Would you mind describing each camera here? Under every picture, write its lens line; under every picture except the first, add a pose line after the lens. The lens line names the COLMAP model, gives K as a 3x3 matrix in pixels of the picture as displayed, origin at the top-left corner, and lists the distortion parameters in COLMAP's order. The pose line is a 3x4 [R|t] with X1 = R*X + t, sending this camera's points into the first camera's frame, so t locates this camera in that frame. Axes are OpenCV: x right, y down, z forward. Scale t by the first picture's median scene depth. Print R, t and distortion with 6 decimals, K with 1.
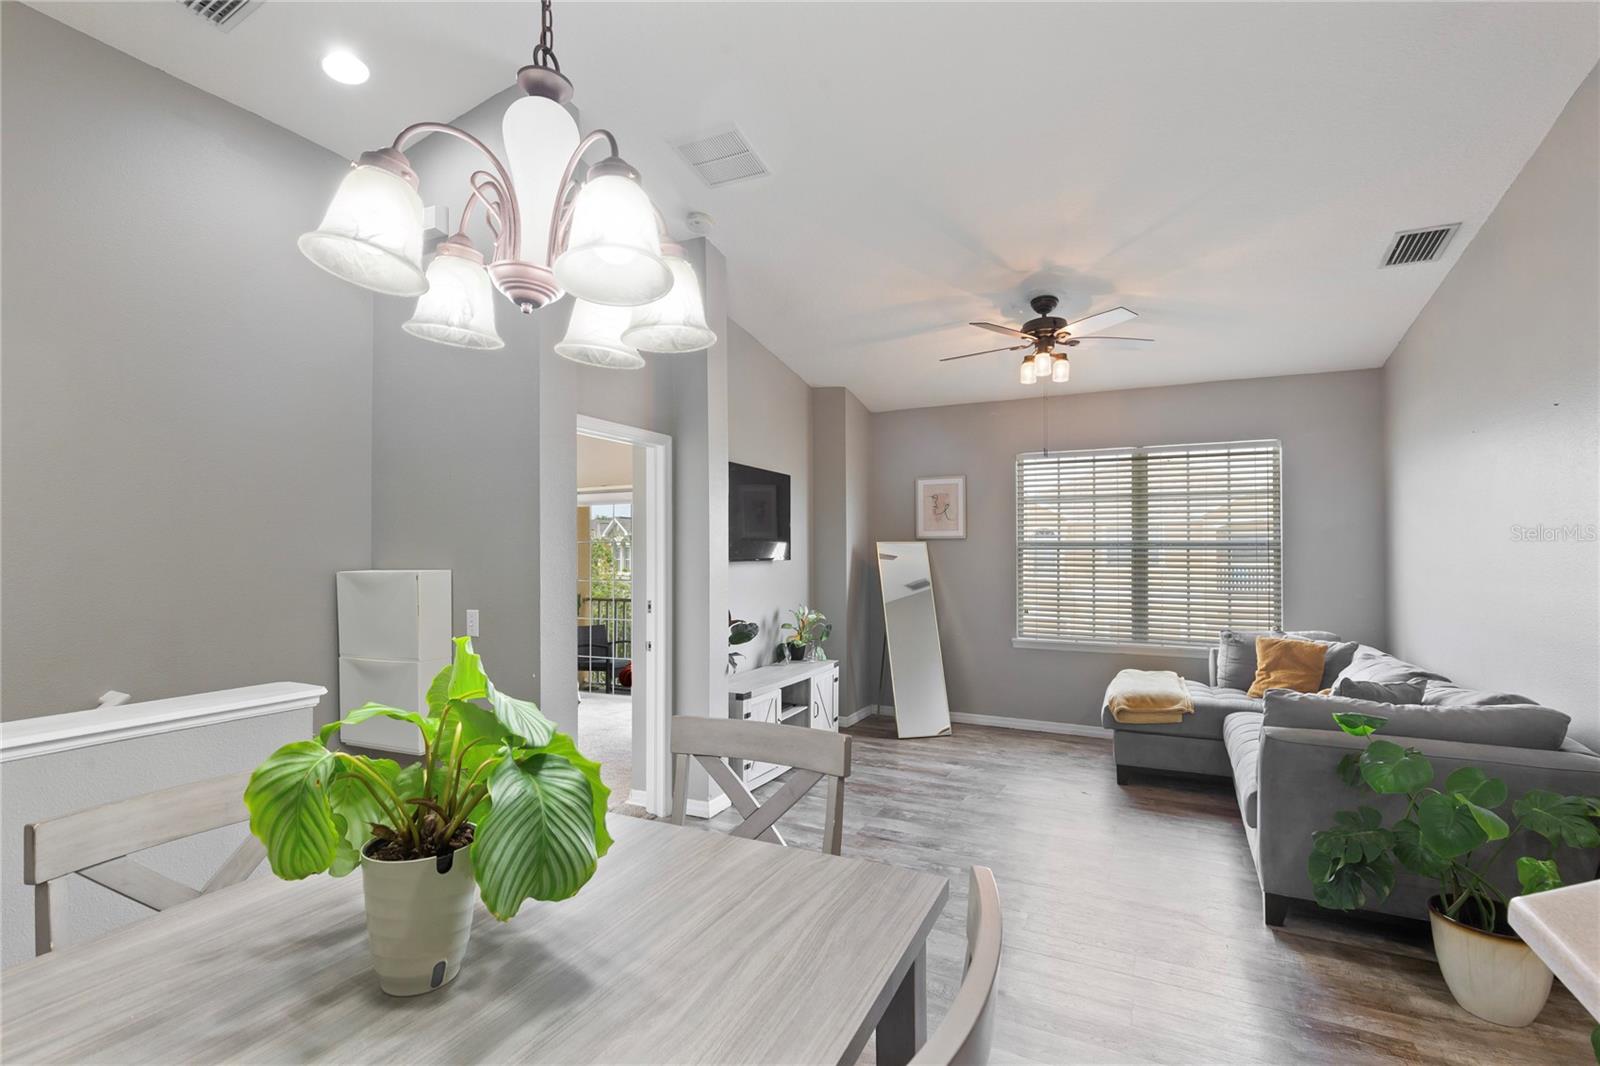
lens RADIAL K [[730.4, 0, 801.7], [0, 730.4, 545.9], [0, 0, 1]] dist [0.002153, 0.000229]
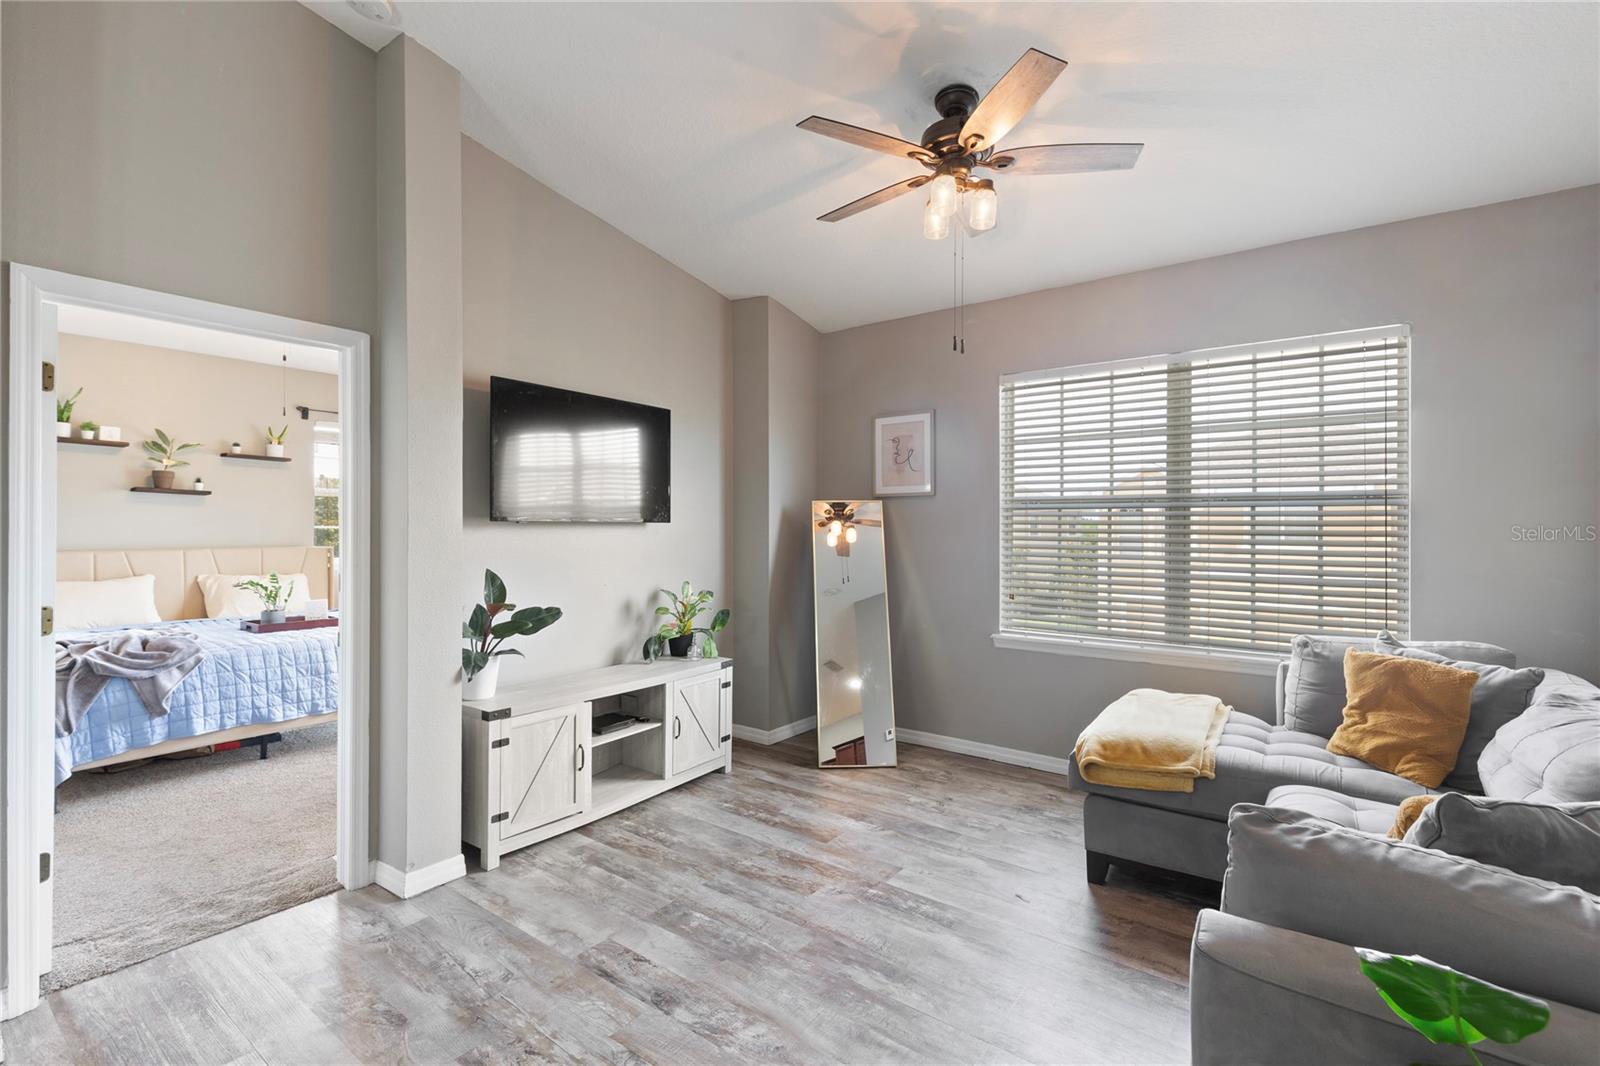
lens RADIAL K [[721.2, 0, 799.9], [0, 721.2, 528.8], [0, 0, 1]] dist [0.002128, 0.000173]
pose [[0.983238, 0.001107, -0.182325, 0.278055], [0.000520, 0.999960, 0.008878, 0.021232], [0.182328, -0.008824, 0.983198, 0.330173]]
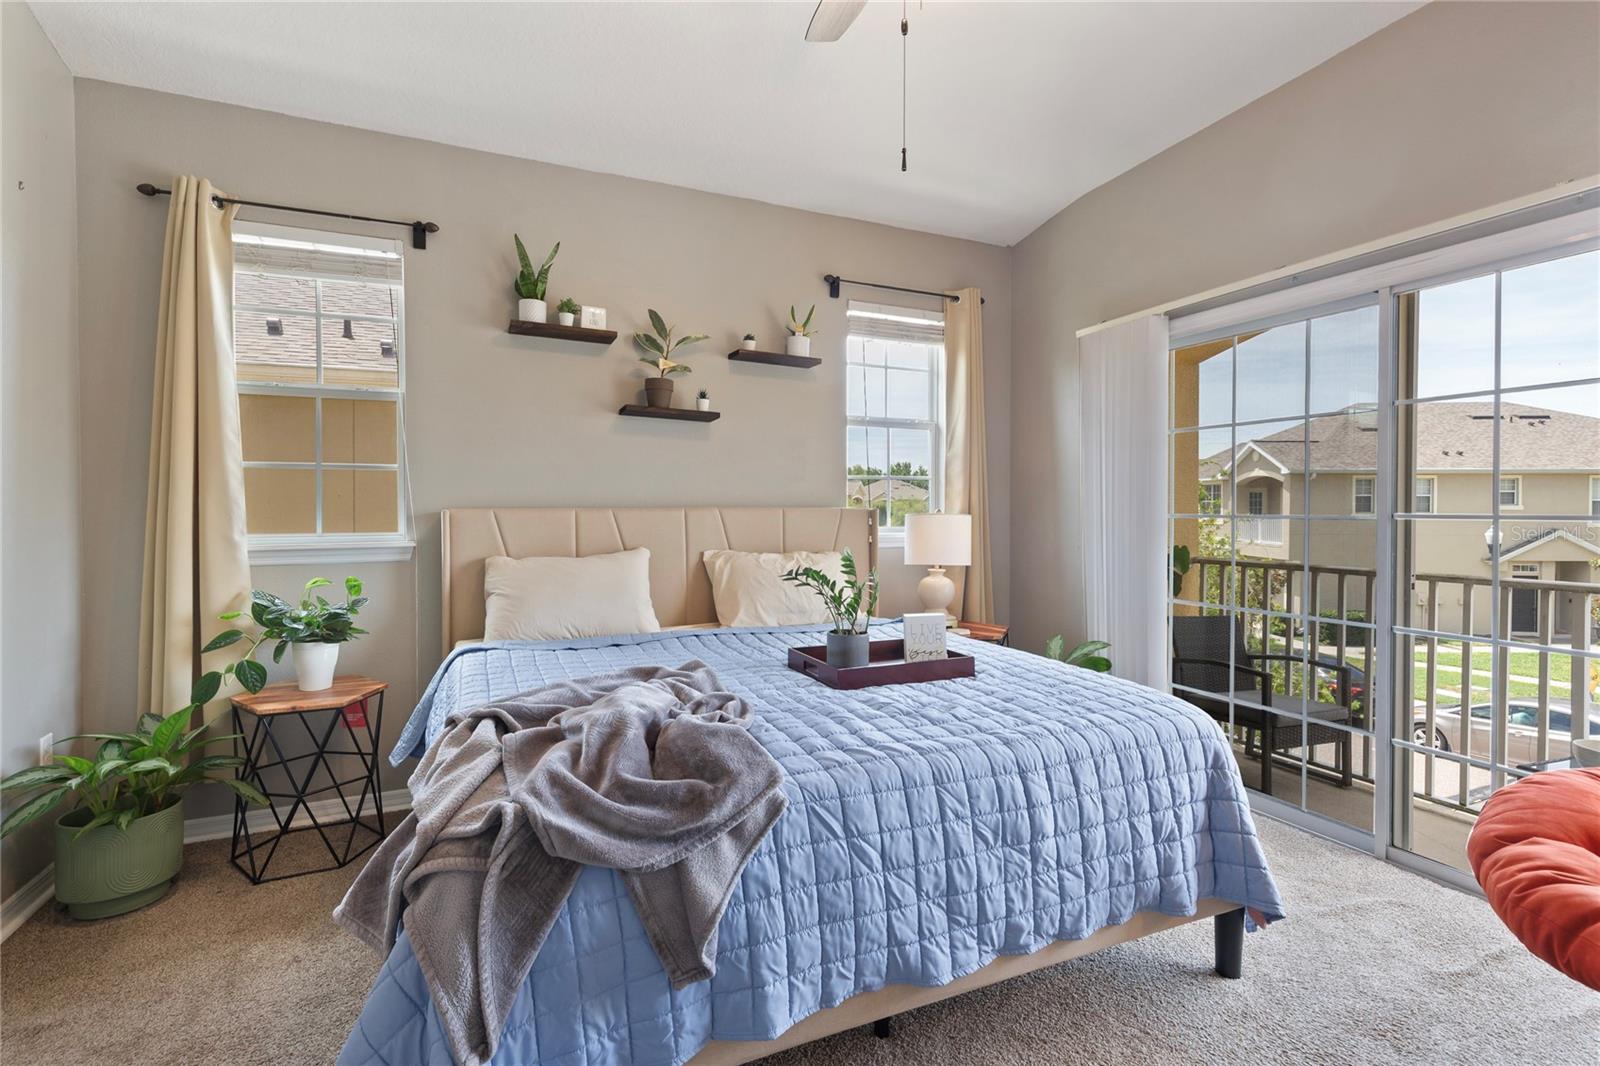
lens RADIAL K [[738.6, 0, 794.7], [0, 738.6, 523.7], [0, 0, 1]] dist [0.001684, 0.000308]
pose [[0.768246, 0.015364, -0.639970, -0.306865], [0.005114, 0.999533, 0.030135, 0.055080], [0.640134, -0.026423, 0.767809, 0.762746]]
